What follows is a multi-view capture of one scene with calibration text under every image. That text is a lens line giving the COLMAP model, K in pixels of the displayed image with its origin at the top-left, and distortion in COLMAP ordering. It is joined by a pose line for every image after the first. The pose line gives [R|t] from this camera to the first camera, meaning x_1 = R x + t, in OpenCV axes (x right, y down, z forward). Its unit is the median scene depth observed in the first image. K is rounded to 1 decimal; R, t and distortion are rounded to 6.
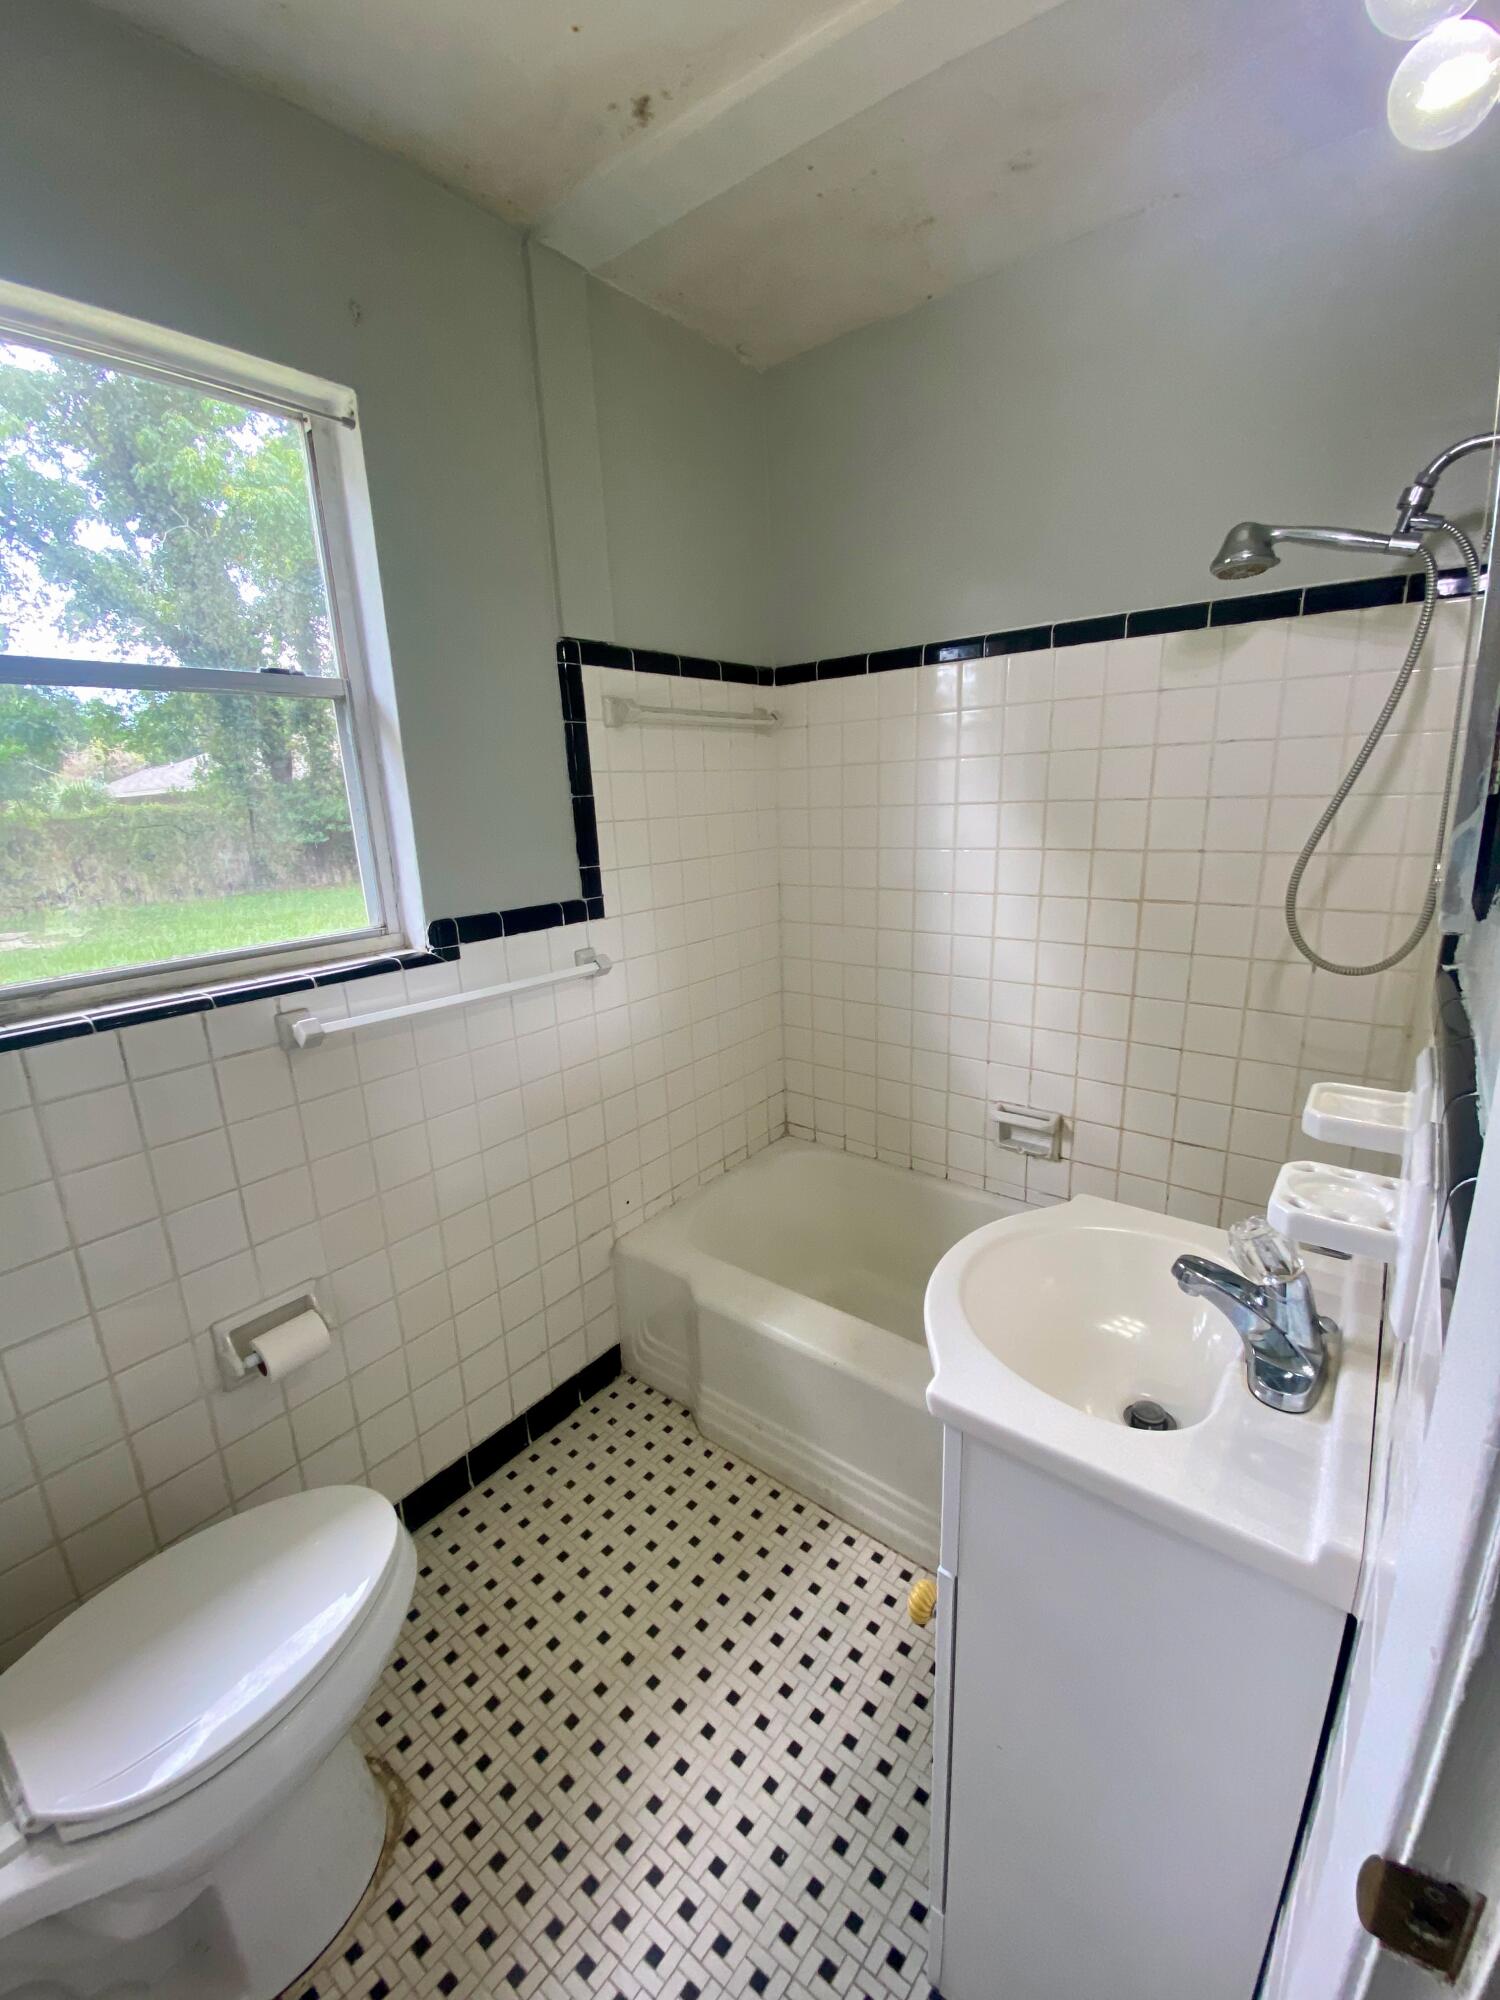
lens RADIAL K [[808.3, 0, 754.6], [0, 808.3, 993.2], [0, 0, 1]] dist [0.037646, -0.036236]
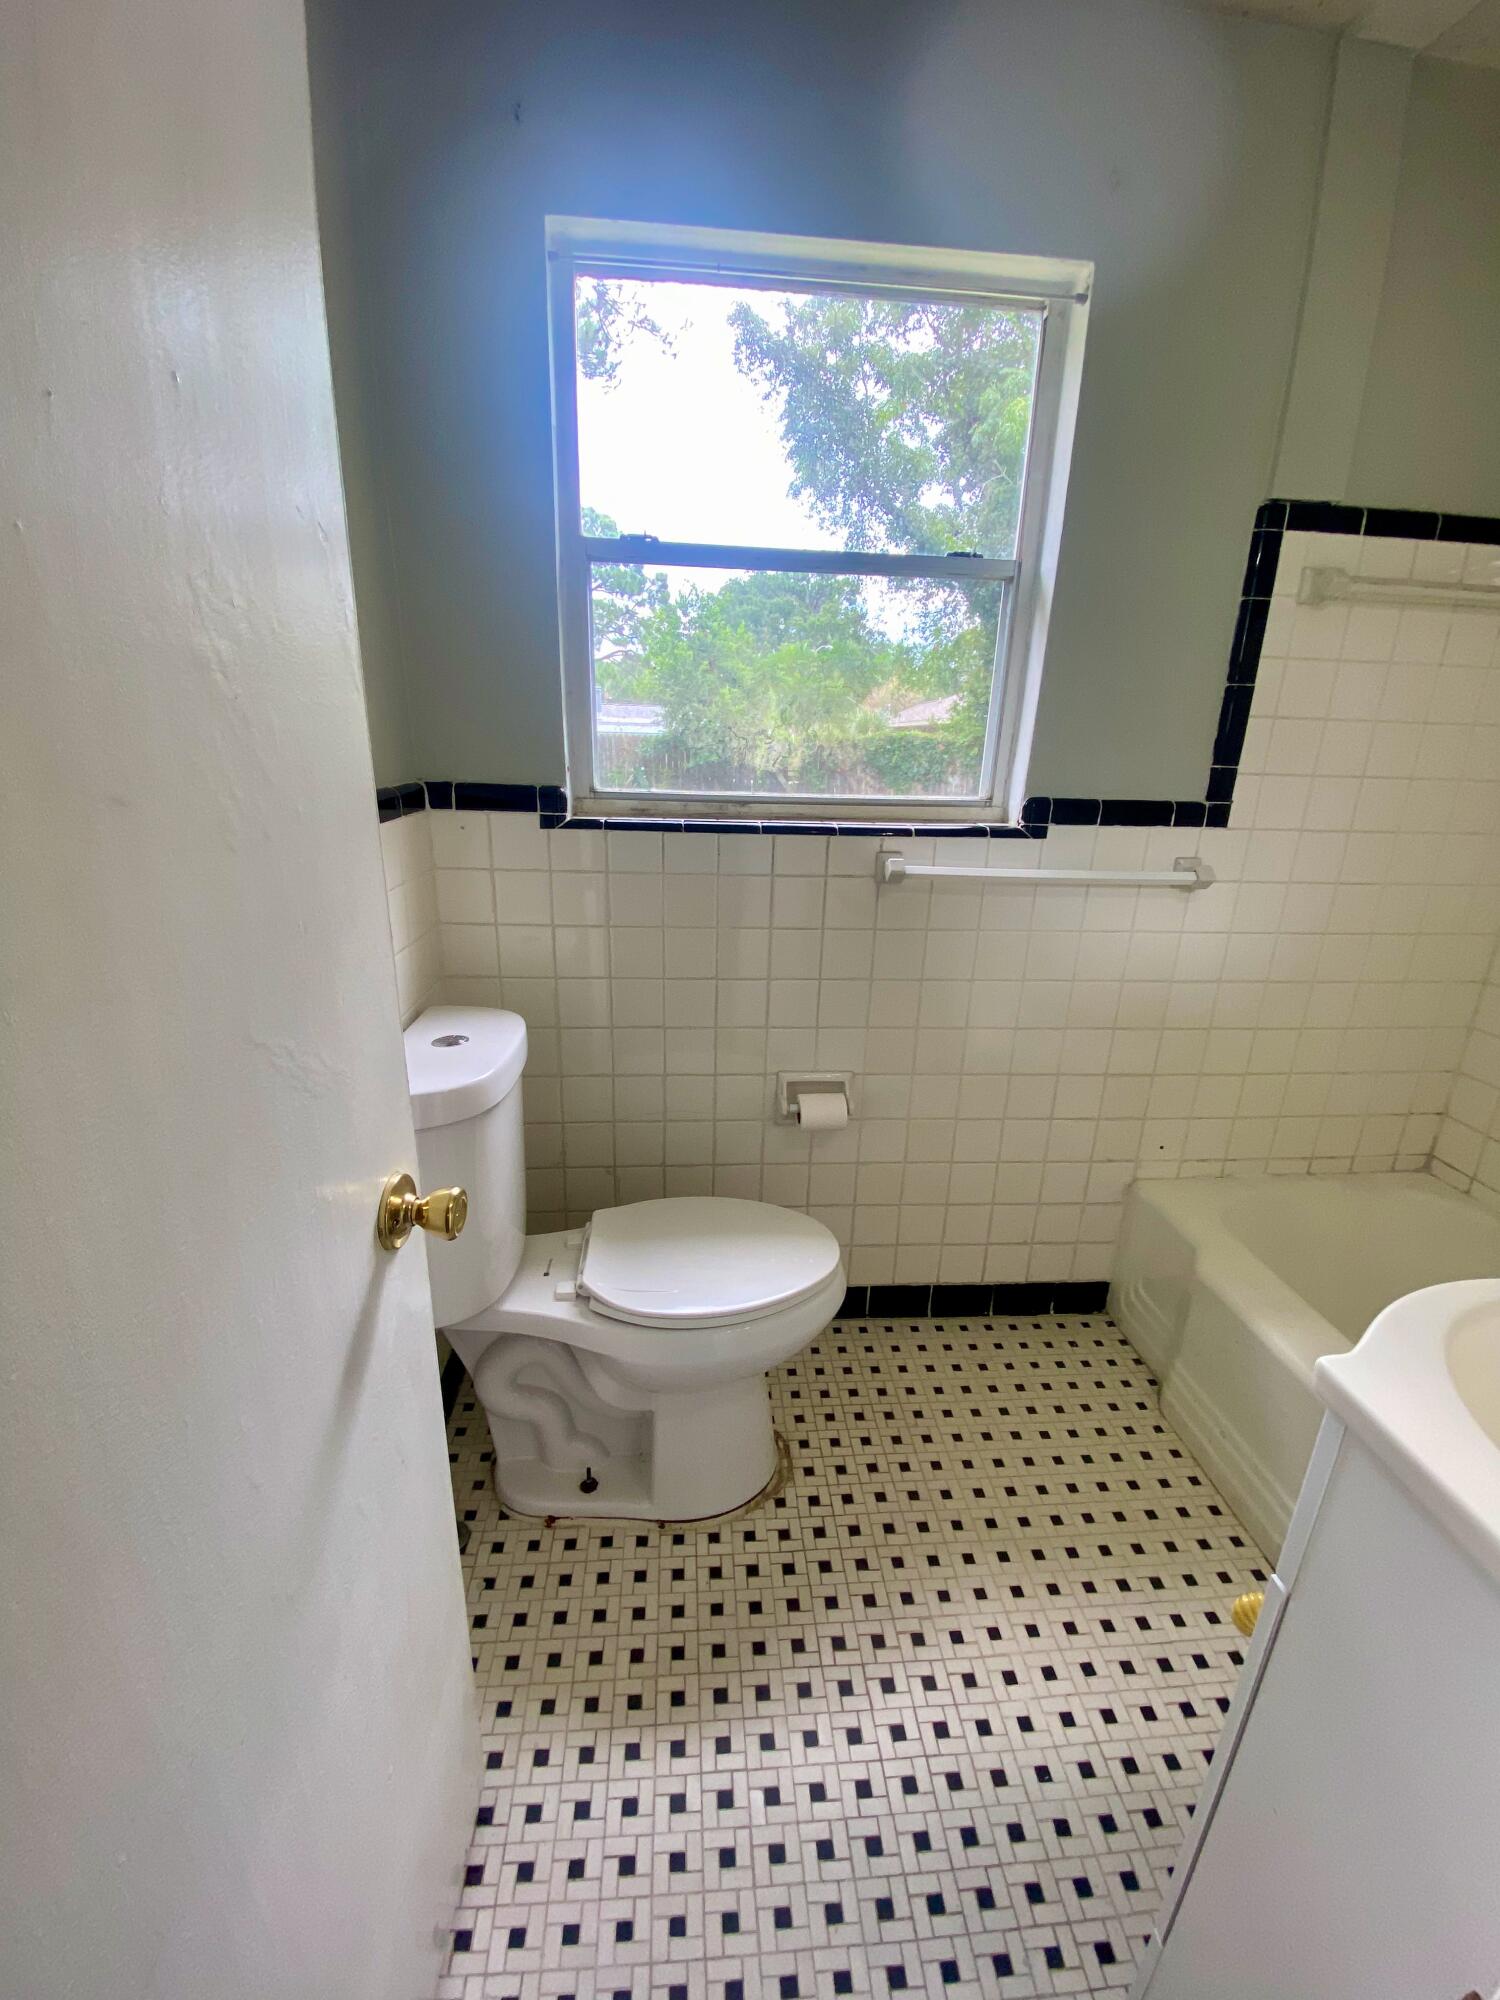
lens RADIAL K [[808.3, 0, 754.6], [0, 808.3, 993.2], [0, 0, 1]] dist [0.037646, -0.036236]
pose [[0.683263, 0.273655, -0.676952, 0.121553], [-0.231658, 0.960459, 0.154443, 0.065070], [0.692449, 0.051296, 0.719641, 0.012529]]
